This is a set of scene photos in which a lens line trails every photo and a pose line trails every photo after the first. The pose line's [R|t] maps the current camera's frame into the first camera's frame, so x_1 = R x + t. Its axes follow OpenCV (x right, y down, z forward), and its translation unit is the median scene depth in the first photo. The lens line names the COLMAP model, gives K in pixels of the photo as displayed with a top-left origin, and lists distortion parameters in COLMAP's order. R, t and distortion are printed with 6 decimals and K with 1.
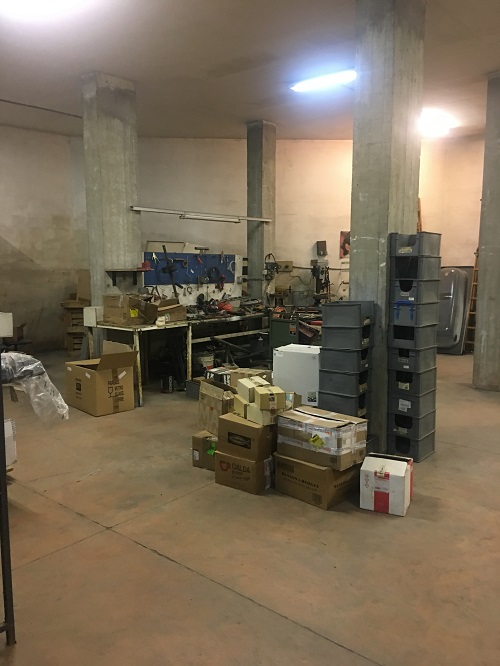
lens RADIAL K [[559.2, 0, 250.0], [0, 559.2, 333.0], [0, 0, 1]] dist [0.134869, -0.163787]
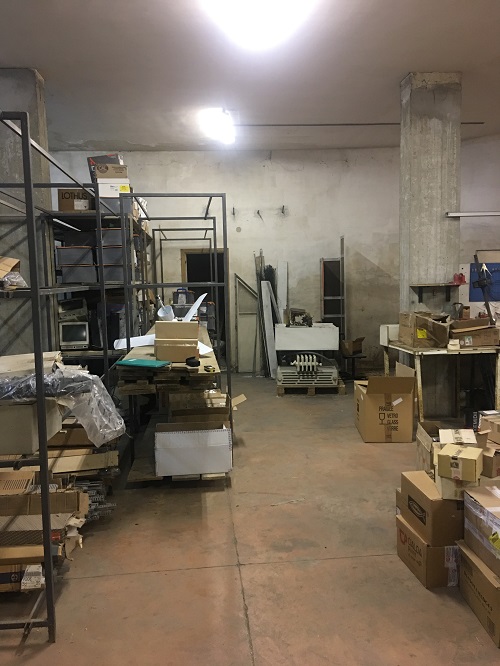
lens RADIAL K [[559.2, 0, 250.0], [0, 559.2, 333.0], [0, 0, 1]] dist [0.134869, -0.163787]
pose [[0.728695, 0.050070, -0.683006, 0.201632], [-0.065414, 0.997853, 0.003361, -0.021762], [0.681708, 0.042229, 0.730405, 0.164189]]
